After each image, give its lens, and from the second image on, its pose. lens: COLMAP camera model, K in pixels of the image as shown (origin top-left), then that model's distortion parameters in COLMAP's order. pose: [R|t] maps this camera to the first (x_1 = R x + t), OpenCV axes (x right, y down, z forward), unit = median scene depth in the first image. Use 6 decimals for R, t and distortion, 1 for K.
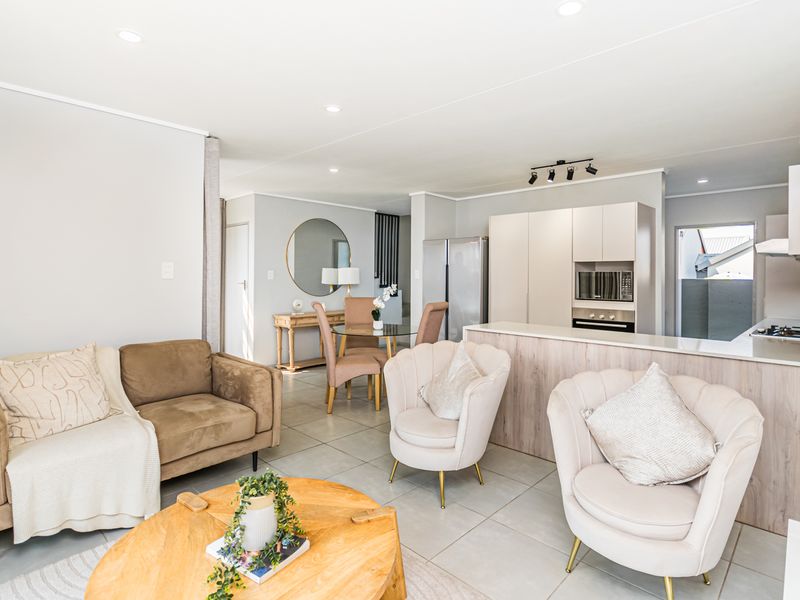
lens RADIAL K [[429.9, 0, 411.2], [0, 429.9, 275.7], [0, 0, 1]] dist [0.000161, 0.000080]
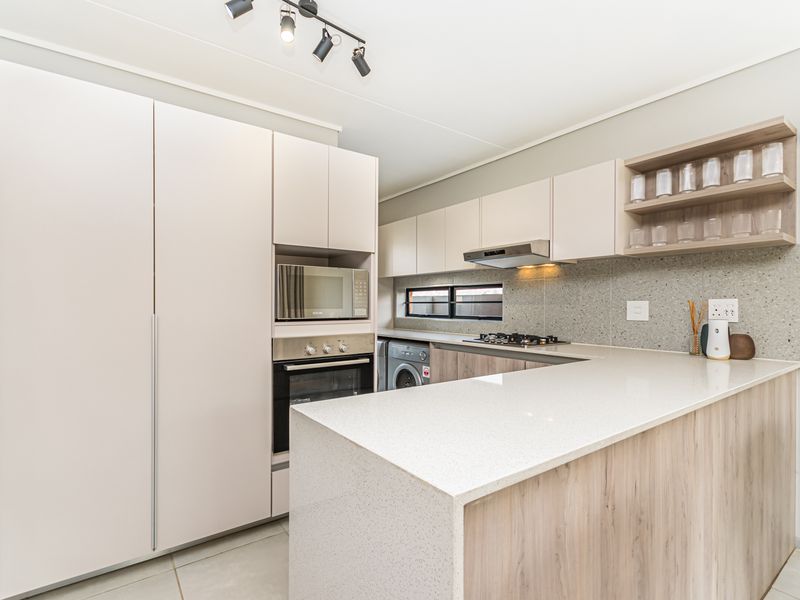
lens RADIAL K [[403.5, 0, 399.1], [0, 403.5, 304.6], [0, 0, 1]] dist [0.002087, -0.000608]
pose [[0.199754, -0.011610, 0.979777, -0.028934], [-0.003357, 0.999916, 0.012533, 0.023753], [-0.979840, -0.005793, 0.199698, 0.619796]]
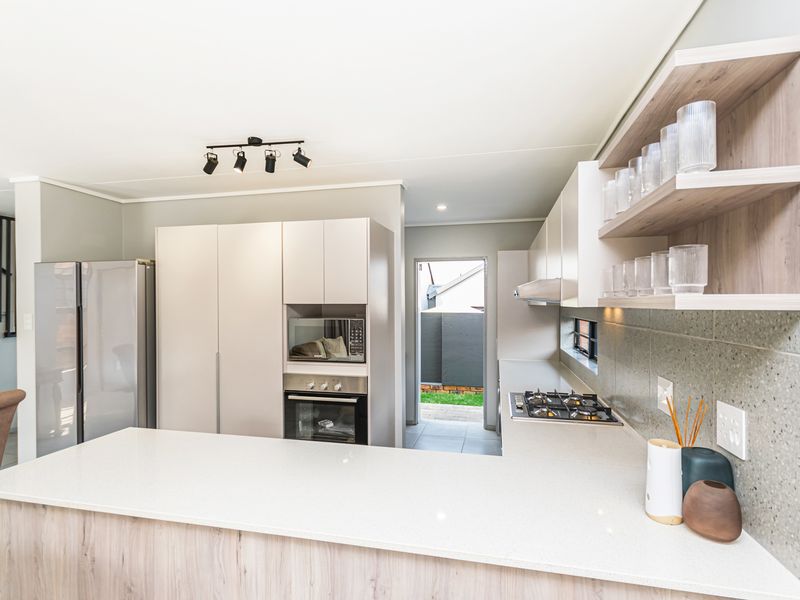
lens RADIAL K [[403.5, 0, 399.1], [0, 403.5, 304.6], [0, 0, 1]] dist [0.002087, -0.000608]
pose [[0.868964, -0.011546, 0.494741, 0.180476], [0.008647, 0.999929, 0.008148, -0.028136], [-0.494800, -0.002802, 0.869002, 0.304448]]
